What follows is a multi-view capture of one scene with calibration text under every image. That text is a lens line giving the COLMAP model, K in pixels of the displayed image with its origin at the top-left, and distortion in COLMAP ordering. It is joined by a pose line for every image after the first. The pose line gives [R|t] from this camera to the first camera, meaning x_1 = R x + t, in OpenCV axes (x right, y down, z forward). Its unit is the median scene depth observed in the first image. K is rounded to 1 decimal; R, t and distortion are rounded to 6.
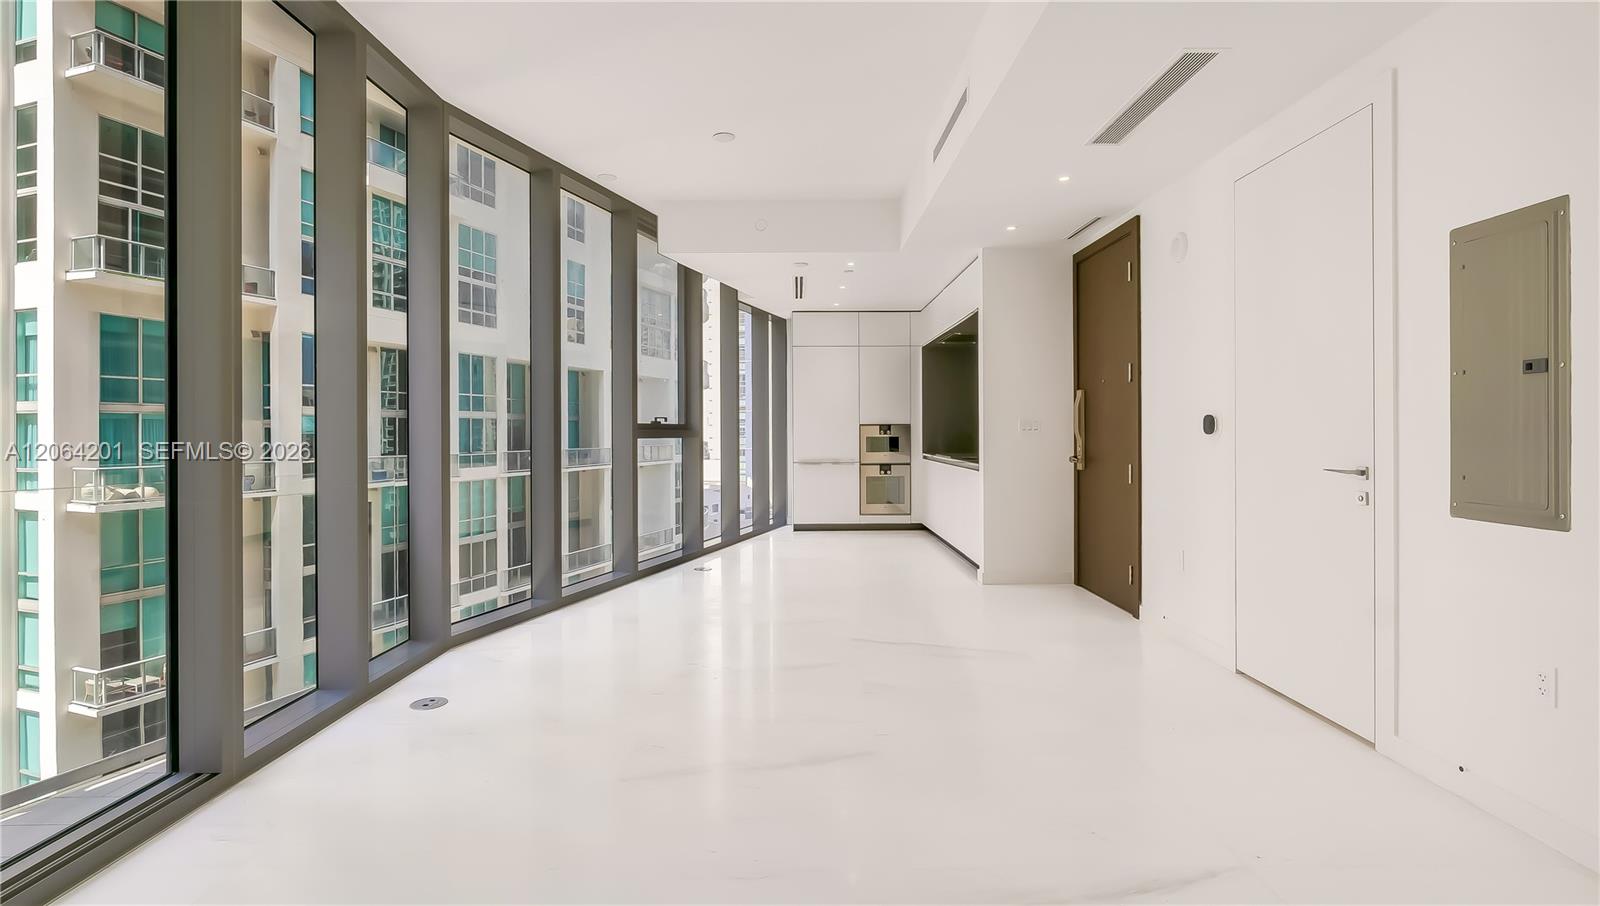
lens RADIAL K [[761.1, 0, 807.2], [0, 761.1, 427.1], [0, 0, 1]] dist [-0.005635, 0.002404]
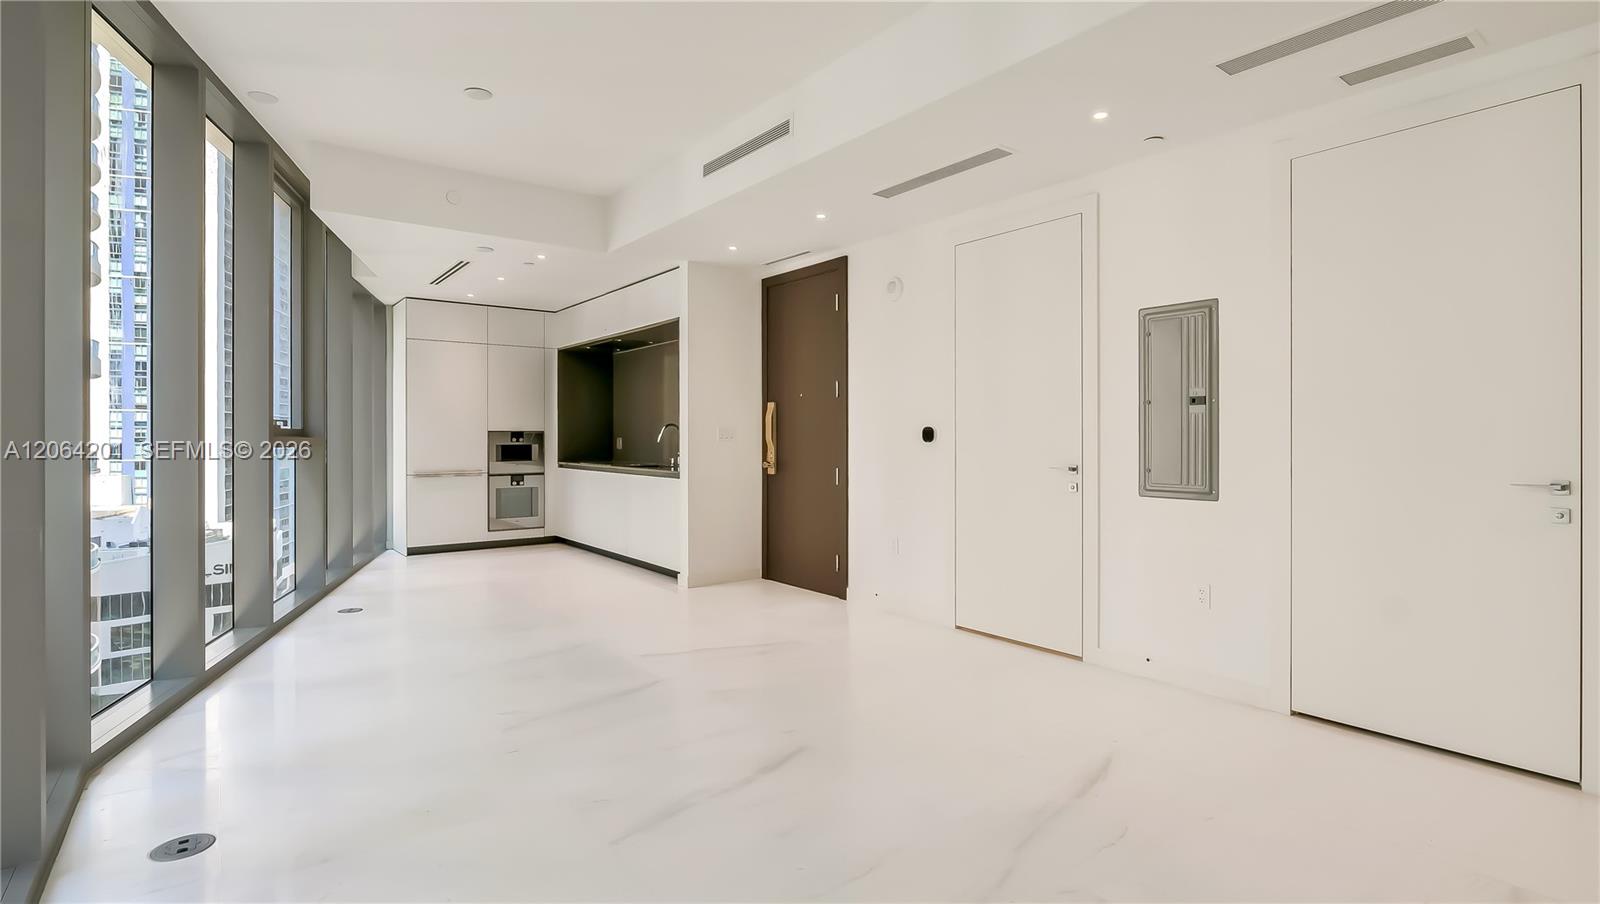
lens RADIAL K [[761.1, 0, 816.0], [0, 761.1, 433.4], [0, 0, 1]] dist [-0.005635, 0.002404]
pose [[0.795684, 0.006665, 0.605675, -0.169193], [-0.005872, 0.999977, -0.003291, 0.000046], [-0.605683, -0.000938, 0.795705, 0.049997]]
